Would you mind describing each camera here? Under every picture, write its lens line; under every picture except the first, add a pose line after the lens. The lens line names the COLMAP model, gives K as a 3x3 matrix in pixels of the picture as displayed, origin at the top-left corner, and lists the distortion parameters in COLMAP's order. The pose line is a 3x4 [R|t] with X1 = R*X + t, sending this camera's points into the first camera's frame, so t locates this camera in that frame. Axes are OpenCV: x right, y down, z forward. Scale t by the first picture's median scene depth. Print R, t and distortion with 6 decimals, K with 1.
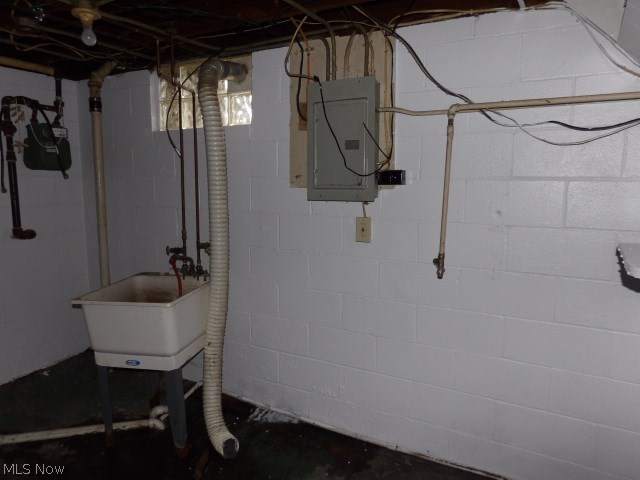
lens RADIAL K [[458.7, 0, 320.7], [0, 458.7, 244.2], [0, 0, 1]] dist [-0.032998, 0.045757]
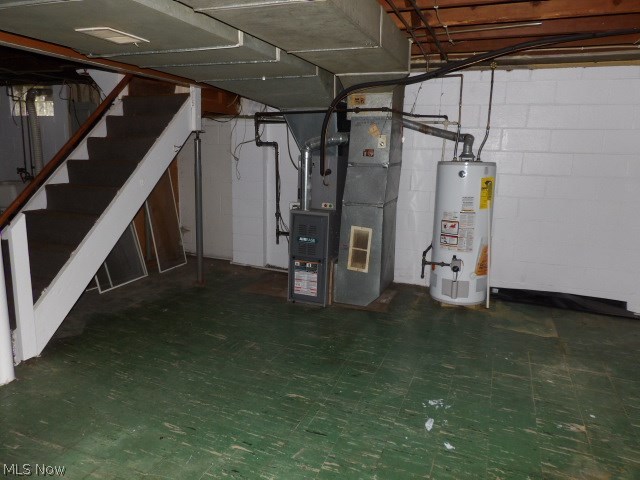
lens RADIAL K [[458.7, 0, 318.8], [0, 458.7, 238.3], [0, 0, 1]] dist [-0.032998, 0.045757]
pose [[0.989980, -0.002926, 0.141180, 0.836039], [-0.005428, 0.998258, 0.058753, 0.215727], [-0.141106, -0.058931, 0.988239, -1.497268]]
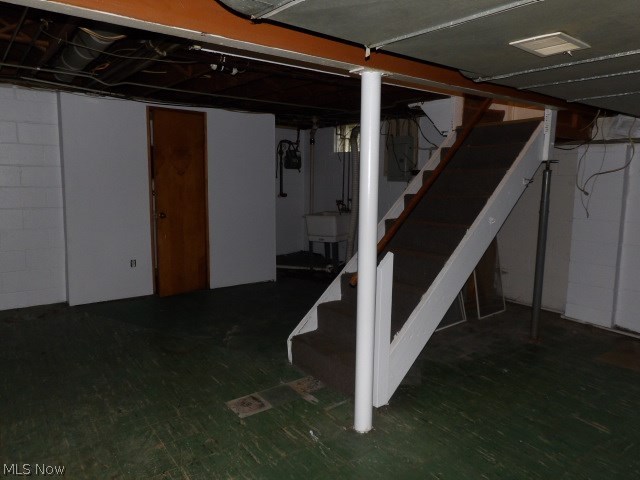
lens RADIAL K [[458.7, 0, 319.0], [0, 458.7, 240.6], [0, 0, 1]] dist [-0.032998, 0.045757]
pose [[0.921834, 0.060233, -0.382876, 0.545512], [-0.058429, 0.998158, 0.016350, 0.190710], [0.383155, 0.007299, 0.923655, -1.341134]]
